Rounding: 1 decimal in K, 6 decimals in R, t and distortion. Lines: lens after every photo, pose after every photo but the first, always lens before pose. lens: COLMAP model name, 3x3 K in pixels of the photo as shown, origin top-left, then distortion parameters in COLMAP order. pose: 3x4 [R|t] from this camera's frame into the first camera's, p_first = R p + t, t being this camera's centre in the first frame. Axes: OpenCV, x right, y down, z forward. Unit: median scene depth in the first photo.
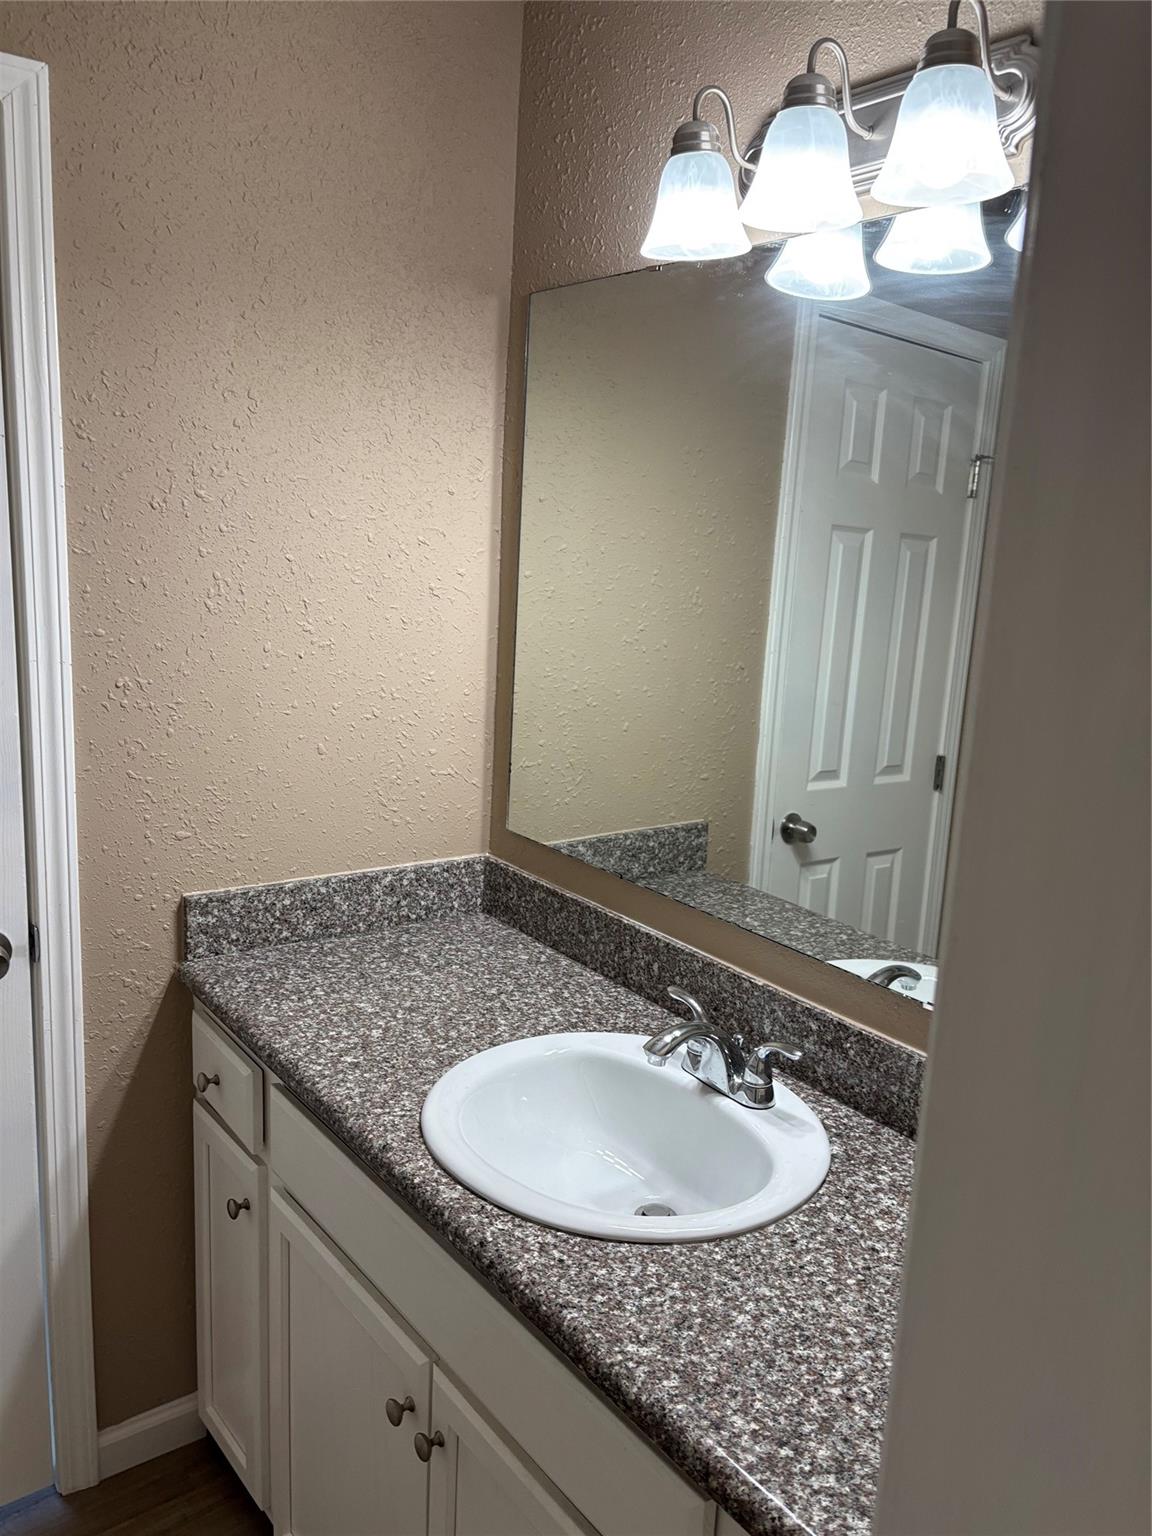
lens RADIAL K [[1179.8, 0, 576.0], [0, 1179.8, 768.0], [0, 0, 1]] dist [0.017484, 0.002096]
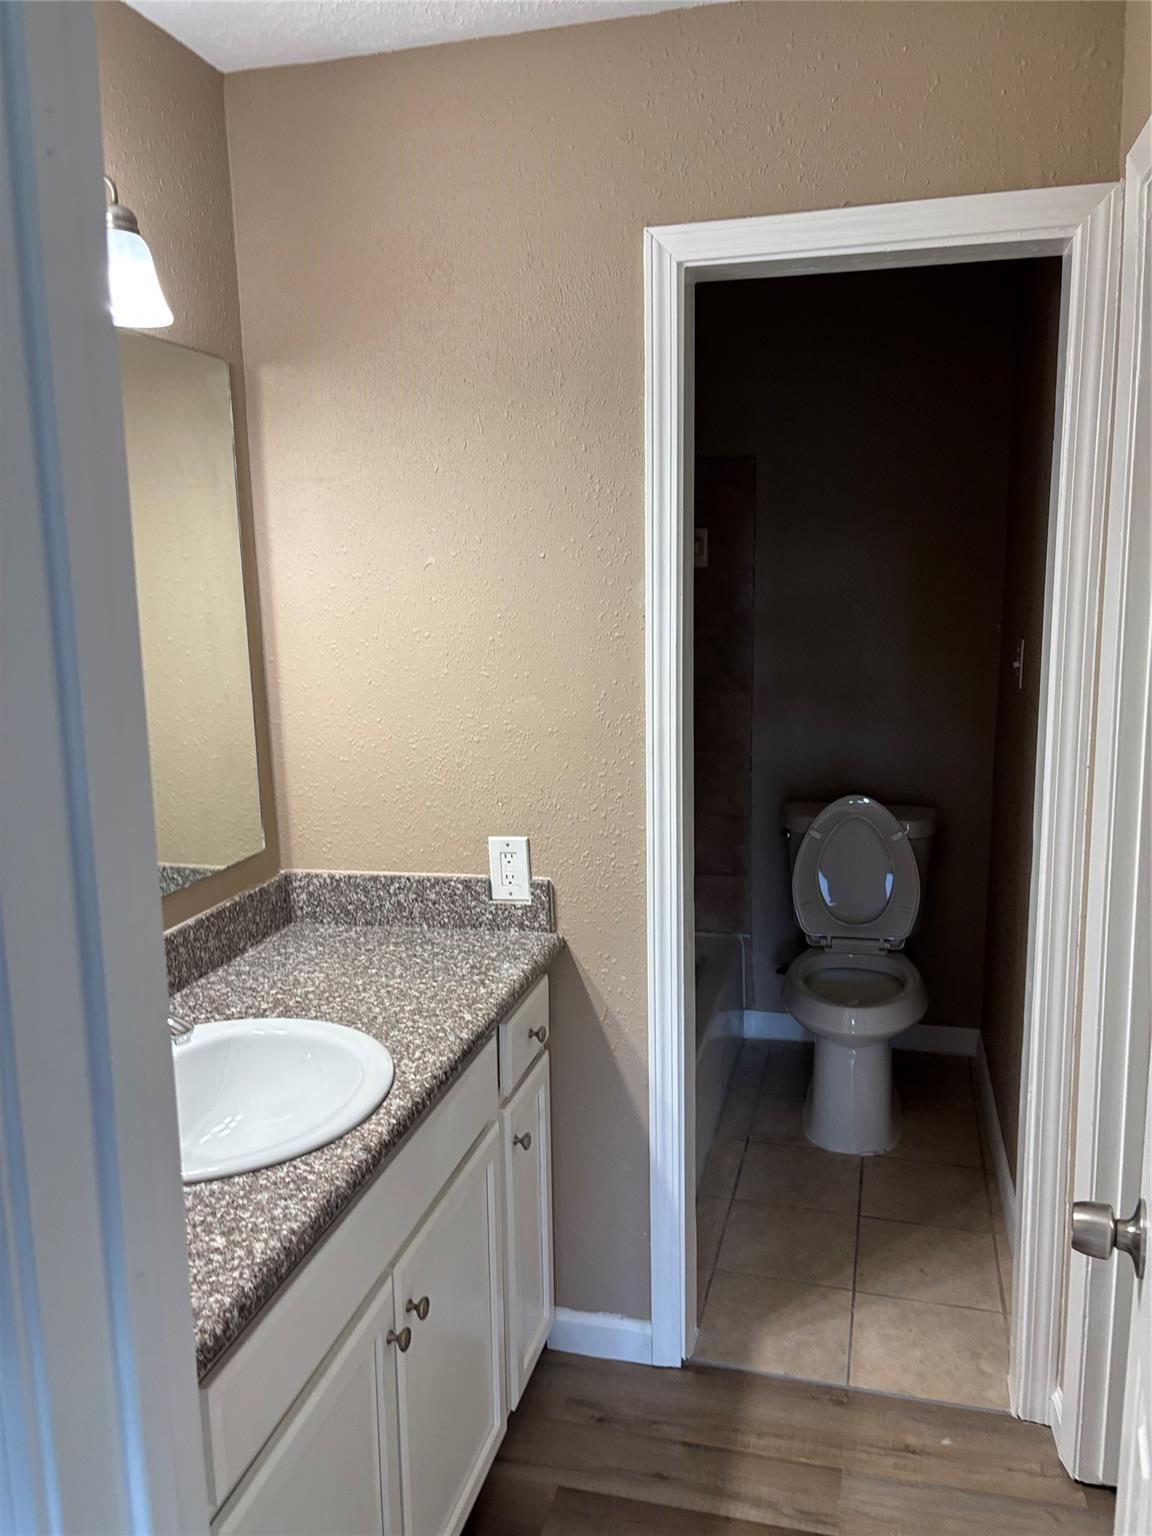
lens RADIAL K [[1179.8, 0, 576.0], [0, 1179.8, 768.0], [0, 0, 1]] dist [0.017484, 0.002096]
pose [[-0.616314, -0.169451, 0.769053, -1.088275], [0.148714, 0.933960, 0.324965, -0.335057], [-0.773331, 0.314649, -0.550413, 1.389451]]
